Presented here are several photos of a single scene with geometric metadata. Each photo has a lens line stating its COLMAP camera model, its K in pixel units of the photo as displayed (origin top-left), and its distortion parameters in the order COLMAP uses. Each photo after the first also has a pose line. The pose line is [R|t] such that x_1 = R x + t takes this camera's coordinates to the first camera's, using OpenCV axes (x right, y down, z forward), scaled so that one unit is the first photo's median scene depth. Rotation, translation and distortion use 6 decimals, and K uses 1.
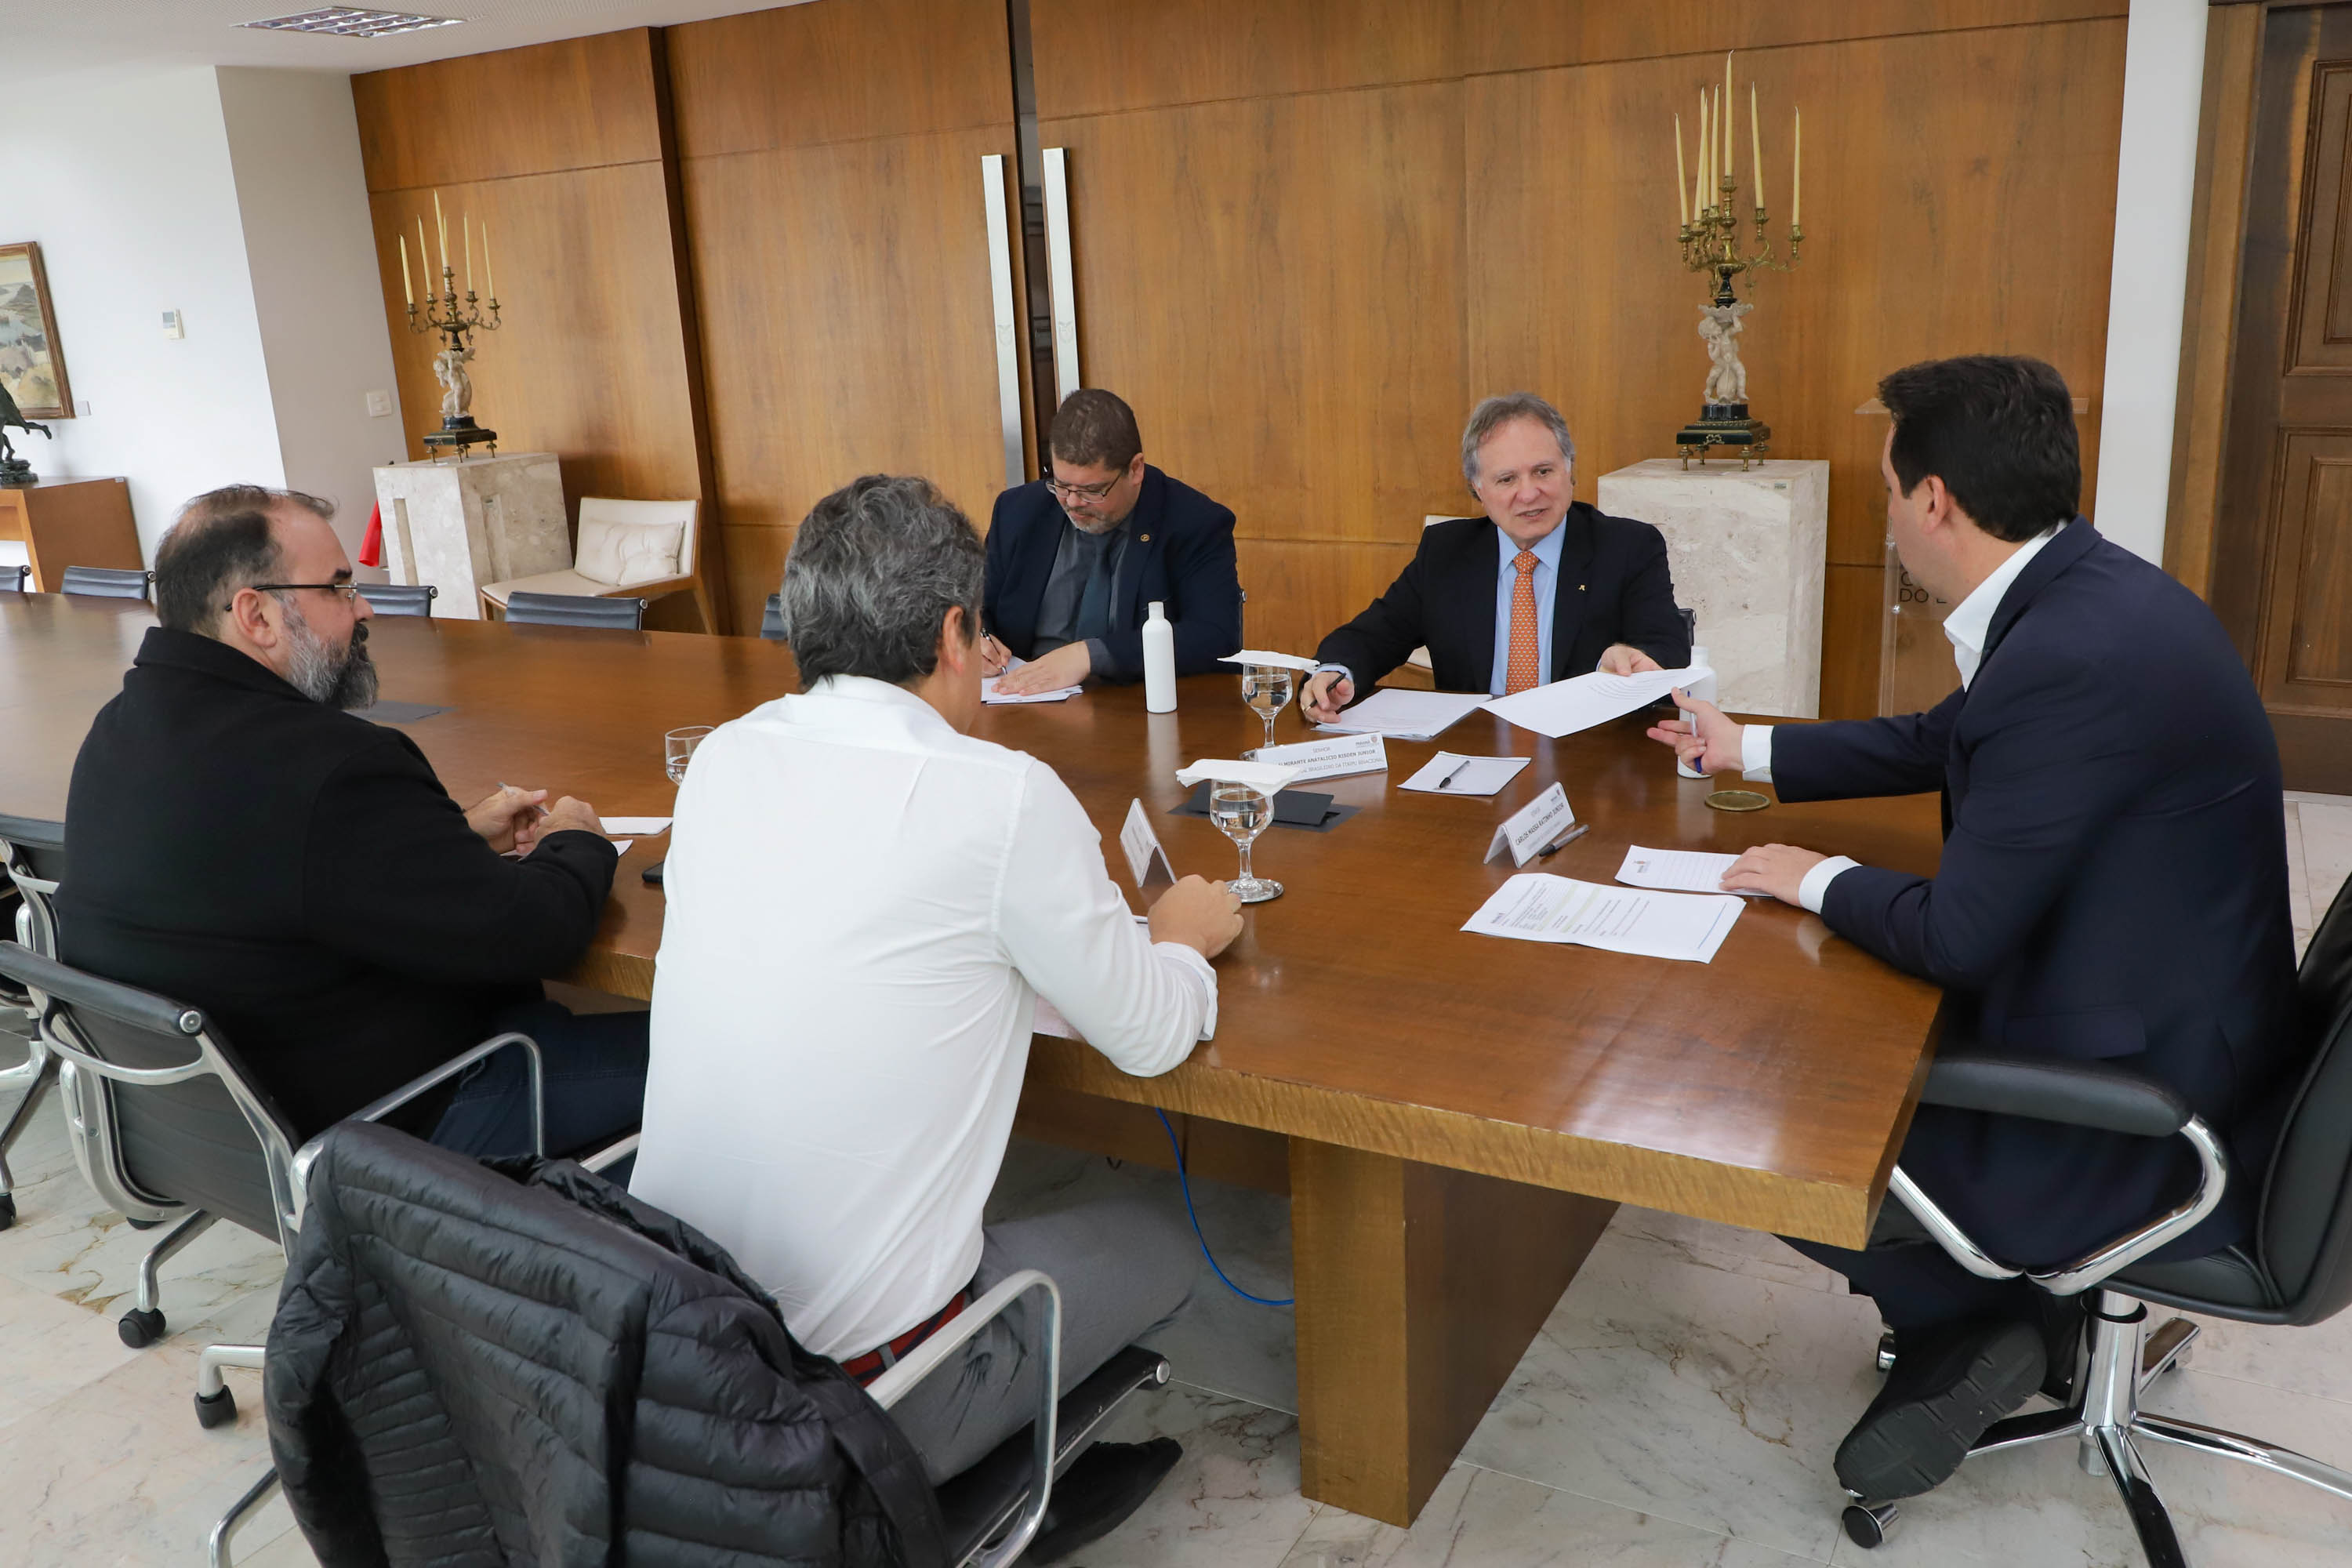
lens RADIAL K [[1775.0, 0, 1198.8], [0, 1775.0, 781.2], [0, 0, 1]] dist [-0.083666, 0.043942]
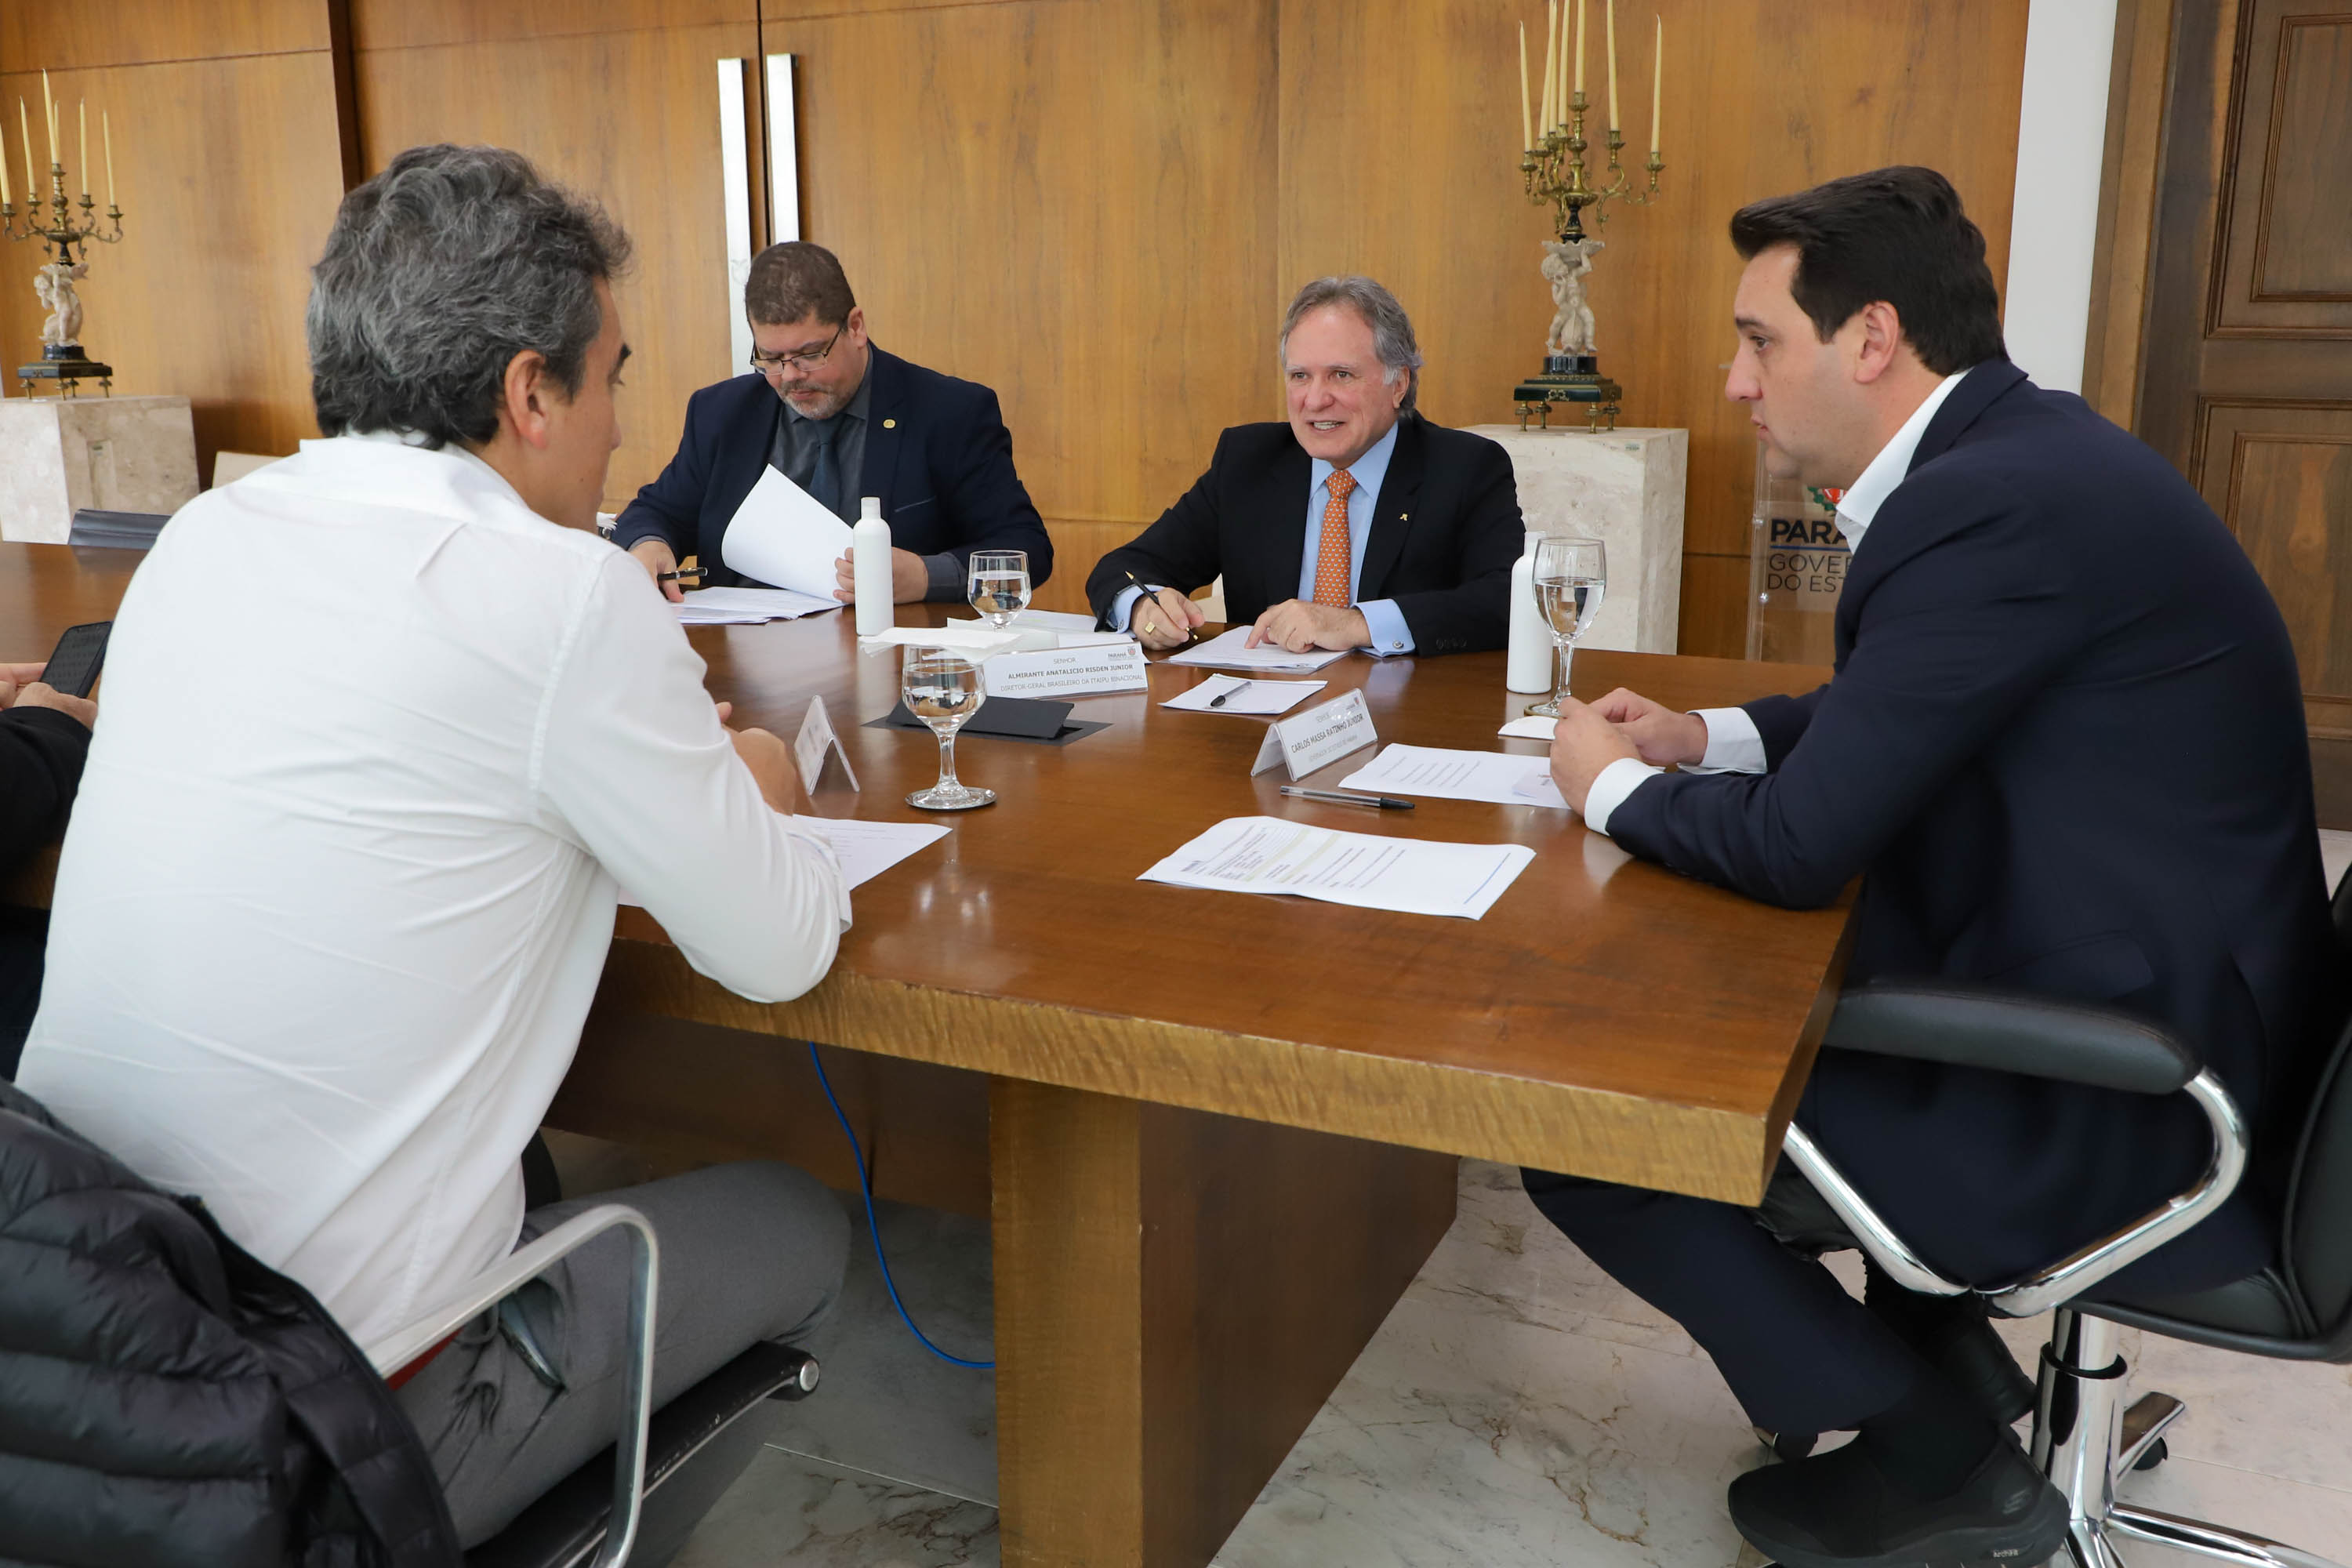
lens RADIAL K [[1964.0, 0, 1176.0], [0, 1964.0, 784.0], [0, 0, 1]] dist [-0.060492, 0.076012]
pose [[0.995111, 0.027483, 0.094866, 0.036753], [-0.022445, 0.998301, -0.053771, 0.082594], [-0.096183, 0.051378, 0.994037, 0.127966]]
